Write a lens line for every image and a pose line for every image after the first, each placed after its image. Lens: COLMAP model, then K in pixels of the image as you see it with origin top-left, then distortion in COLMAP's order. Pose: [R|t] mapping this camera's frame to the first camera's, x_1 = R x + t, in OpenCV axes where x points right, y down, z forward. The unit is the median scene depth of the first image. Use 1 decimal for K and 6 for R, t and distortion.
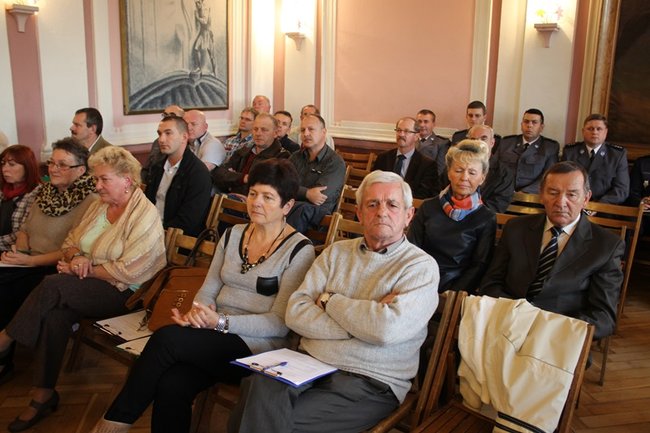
lens RADIAL K [[582.7, 0, 325.0], [0, 582.7, 216.5], [0, 0, 1]] dist [-0.264130, 0.188553]
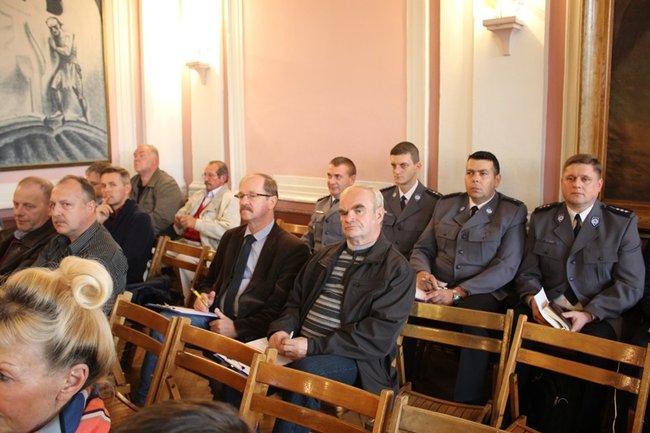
lens RADIAL K [[582.7, 0, 325.0], [0, 582.7, 216.5], [0, 0, 1]] dist [-0.264130, 0.188553]
pose [[0.997992, -0.015494, -0.061409, 0.209655], [0.010760, 0.996998, -0.076677, -0.064947], [0.062413, 0.075863, 0.995163, 0.320819]]
